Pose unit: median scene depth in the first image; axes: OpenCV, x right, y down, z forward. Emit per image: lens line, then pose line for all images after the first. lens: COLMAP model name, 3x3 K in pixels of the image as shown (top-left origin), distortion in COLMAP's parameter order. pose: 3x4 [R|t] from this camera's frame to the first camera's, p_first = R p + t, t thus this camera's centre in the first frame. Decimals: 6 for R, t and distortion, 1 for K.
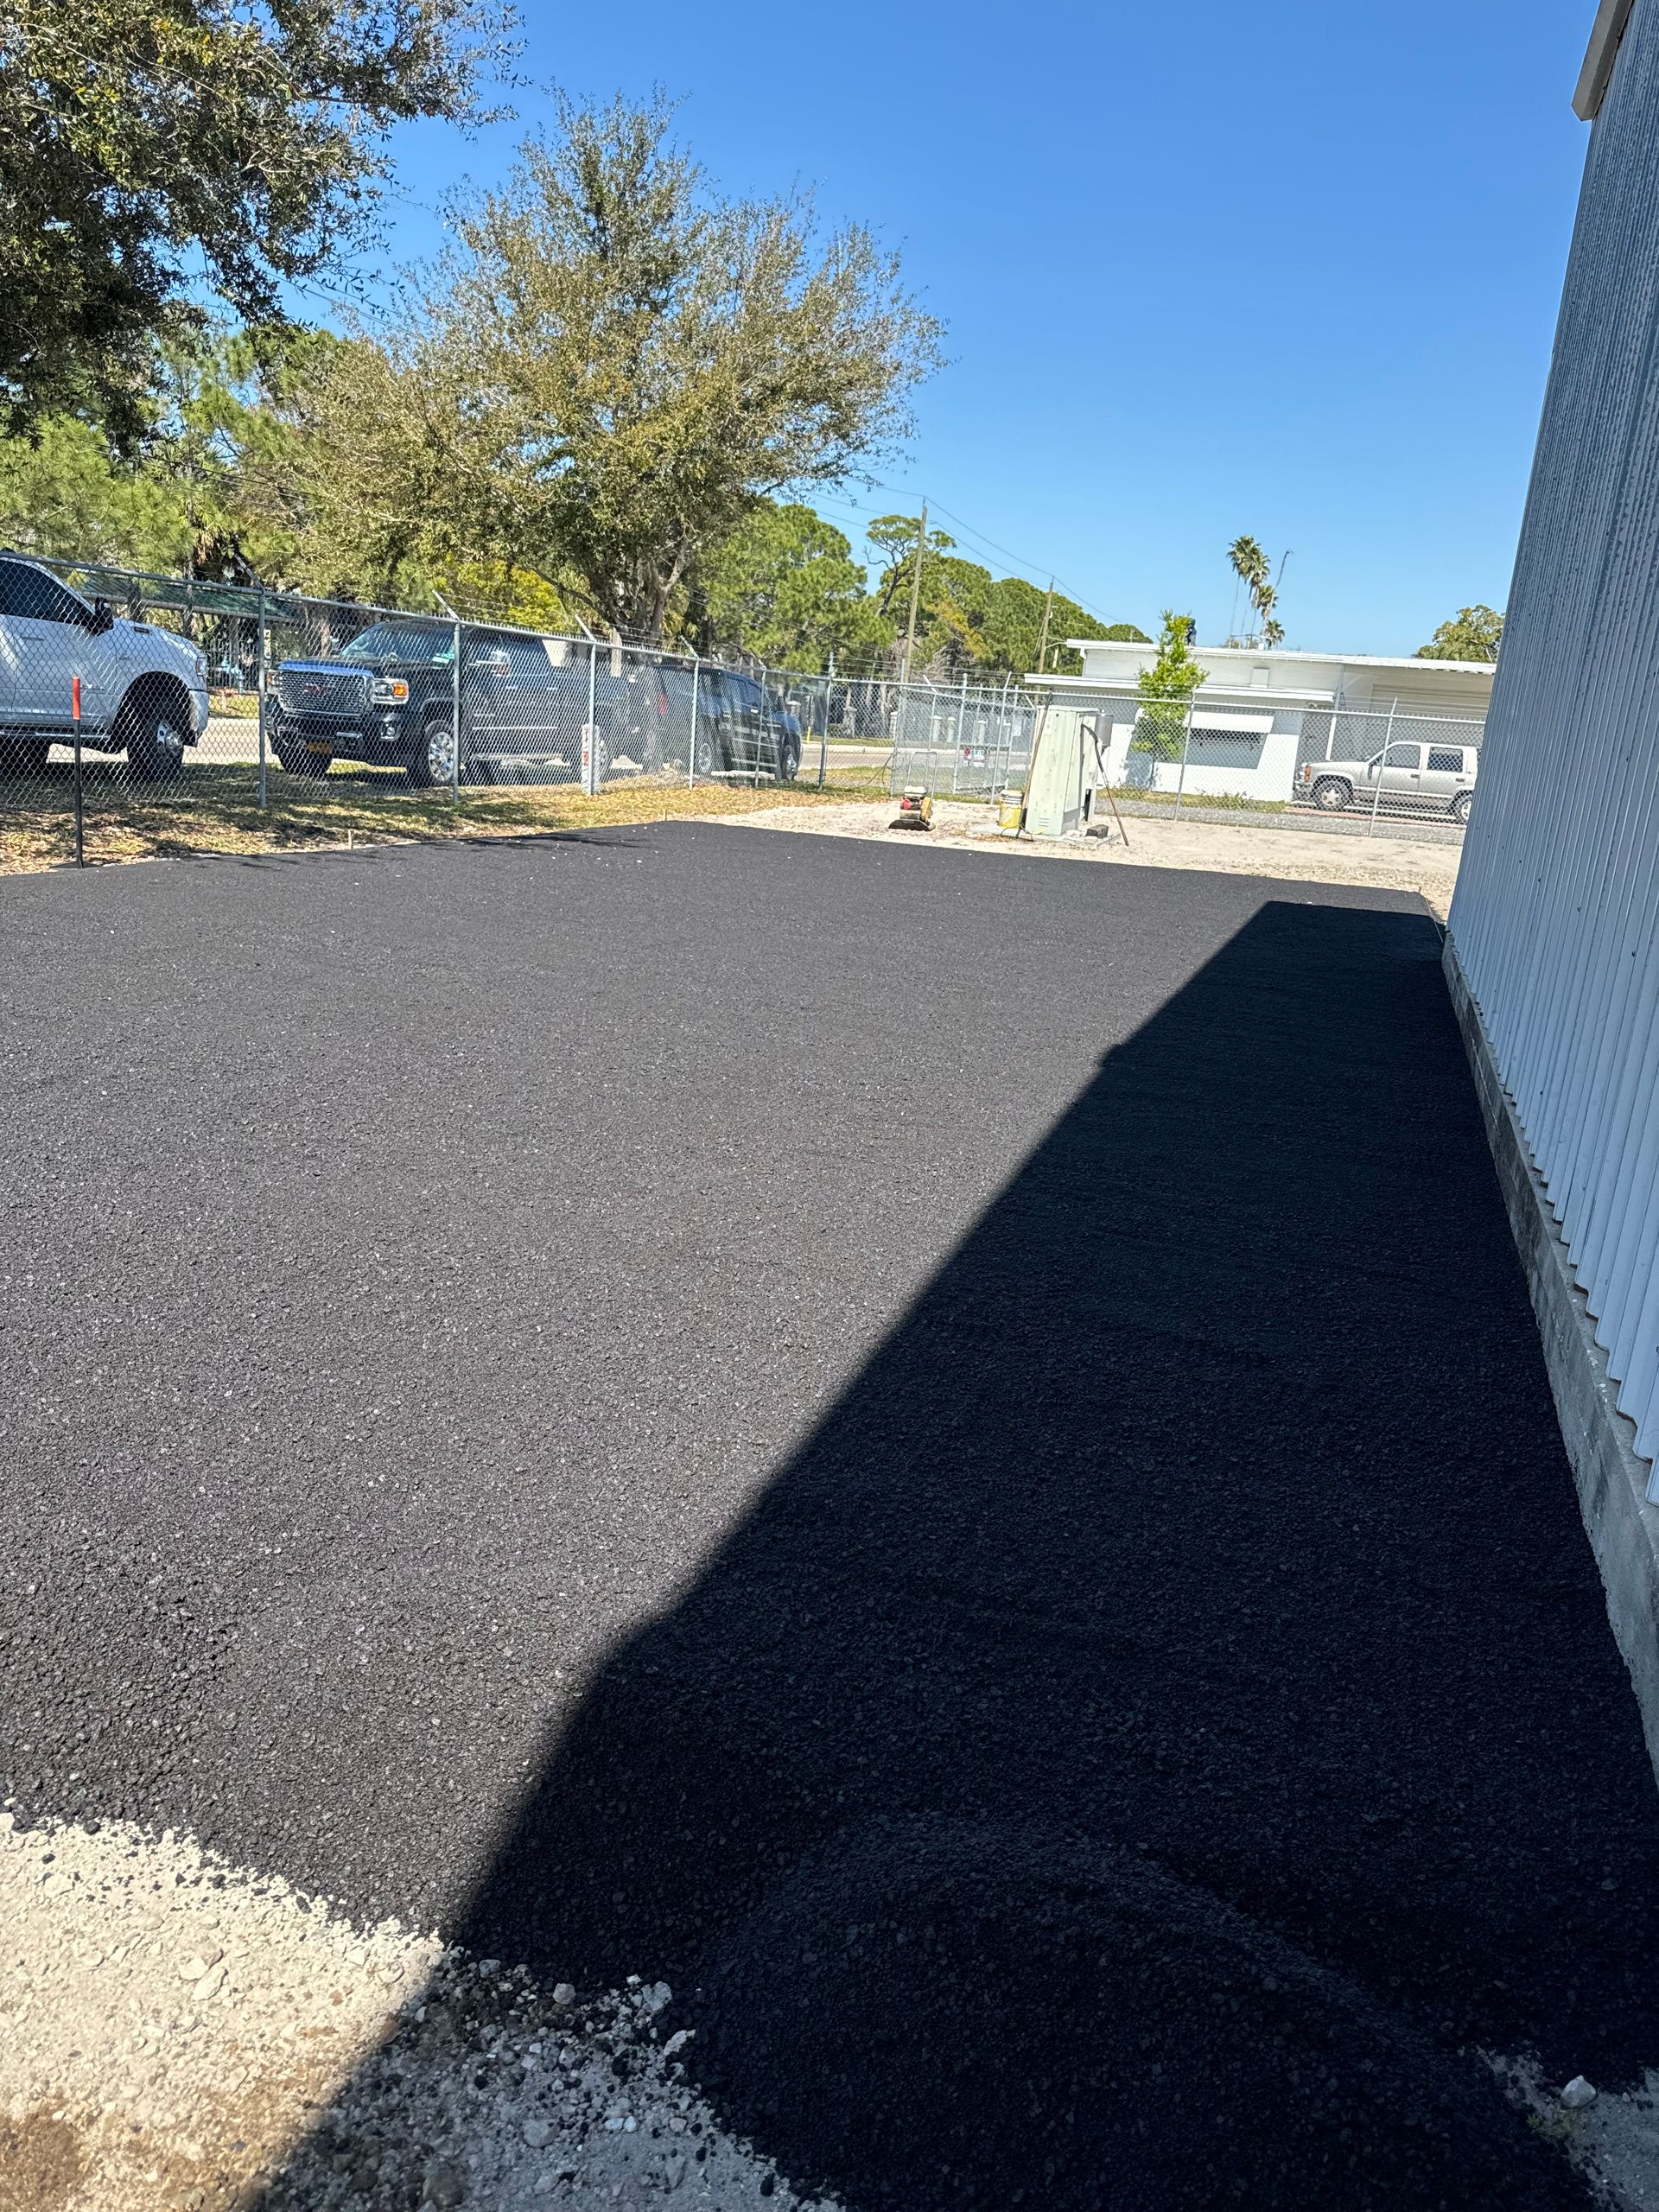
lens RADIAL K [[1564.2, 0, 829.5], [0, 1564.2, 1106.0], [0, 0, 1]] dist [0.010496, -0.042996]
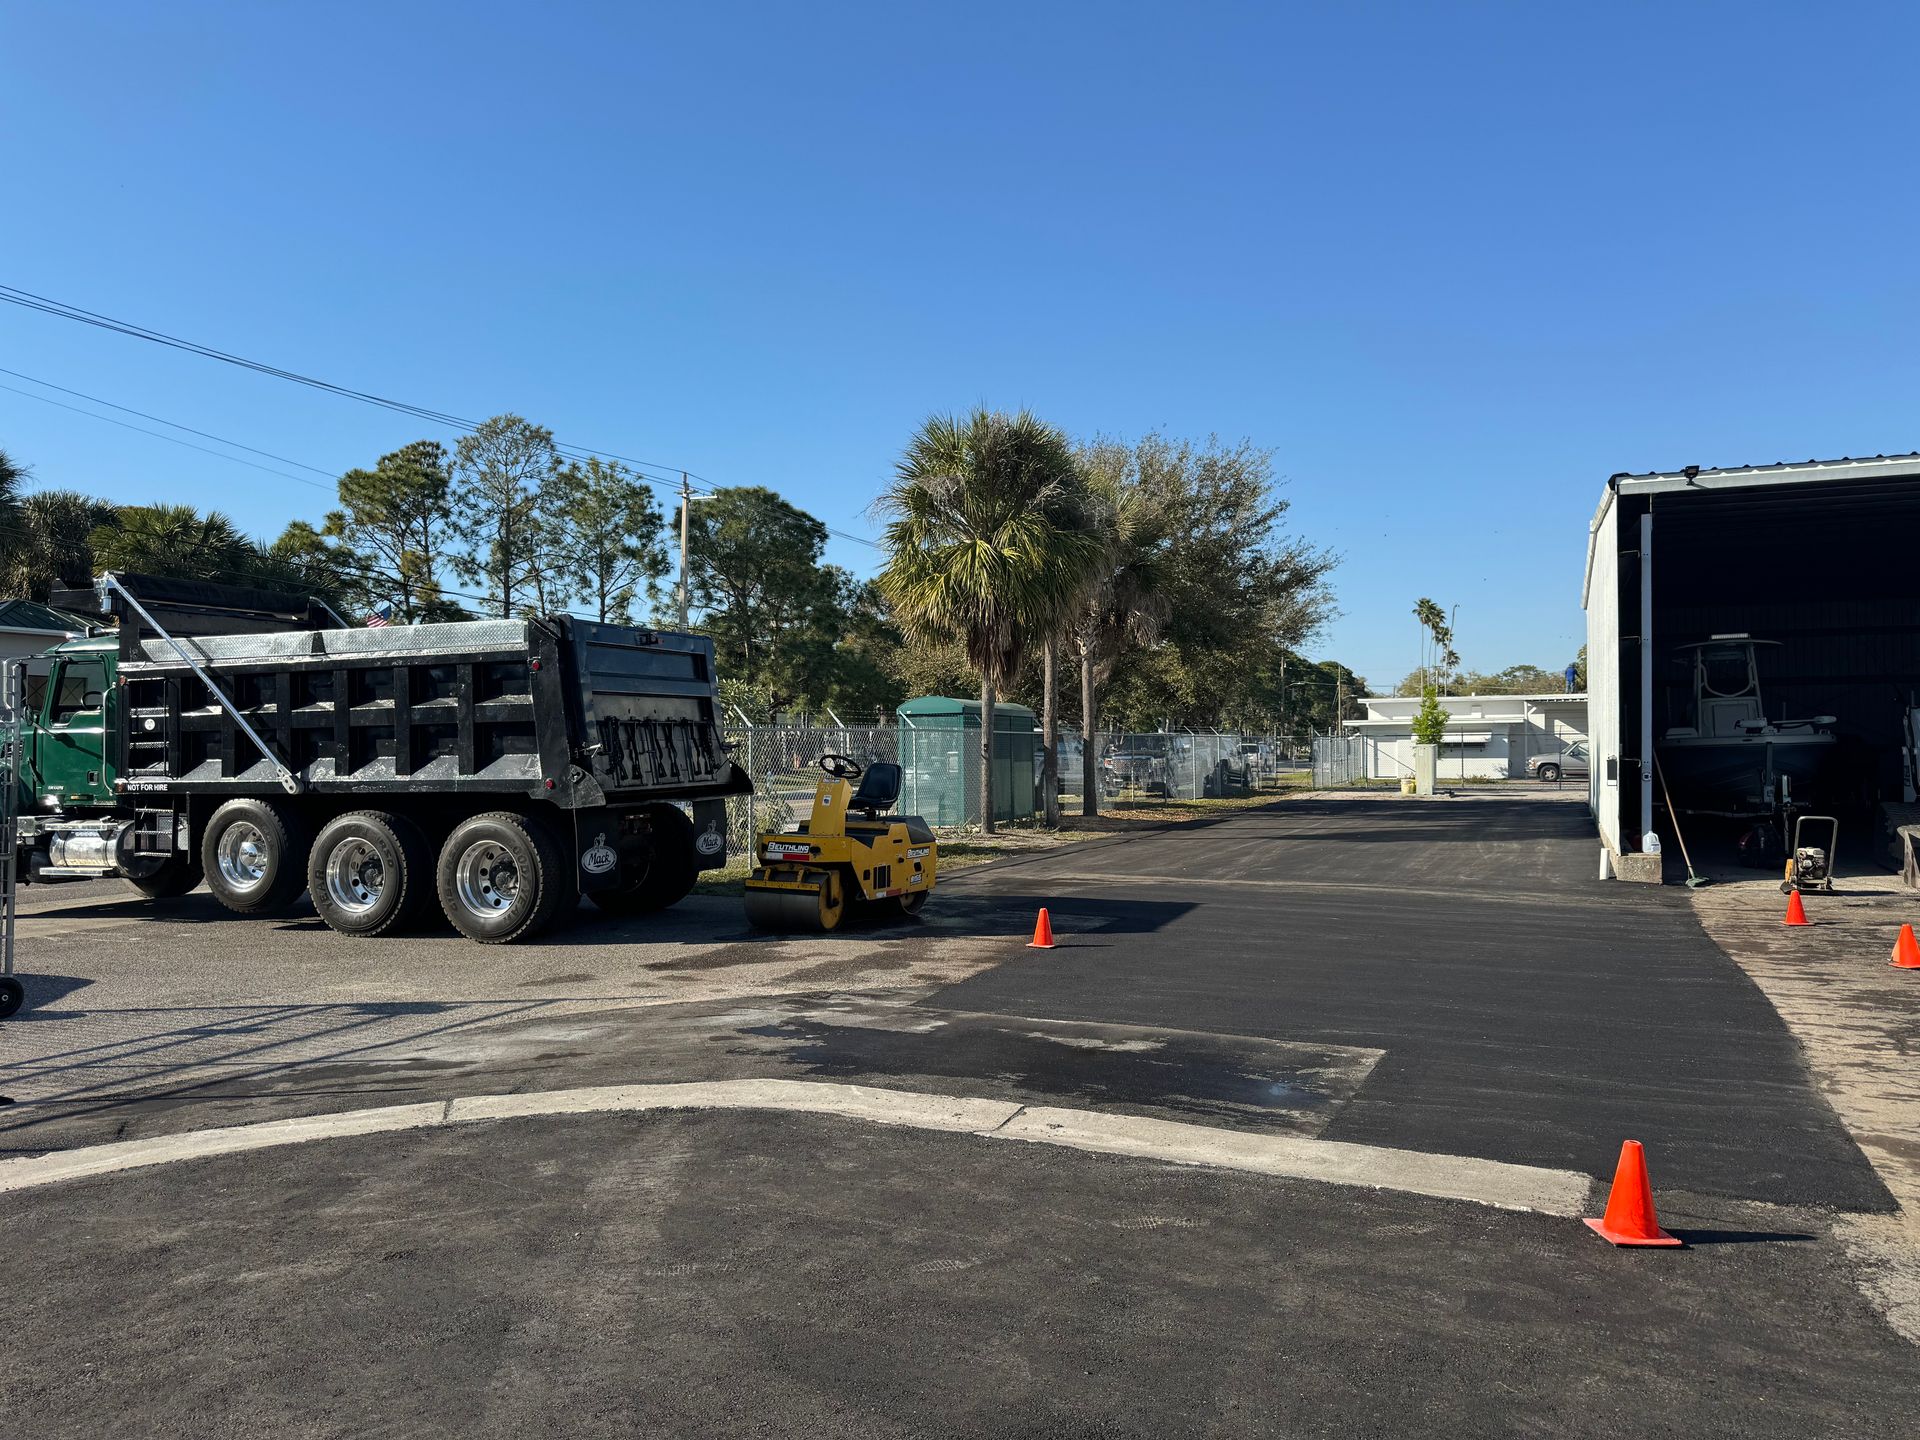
lens RADIAL K [[1357.7, 0, 960.0], [0, 1357.7, 720.0], [0, 0, 1]] dist [0.010496, -0.042996]
pose [[0.992668, -0.092443, -0.077878, -0.157867], [0.068191, 0.960256, -0.270662, 0.086890], [0.099804, 0.263367, 0.959519, -0.429113]]
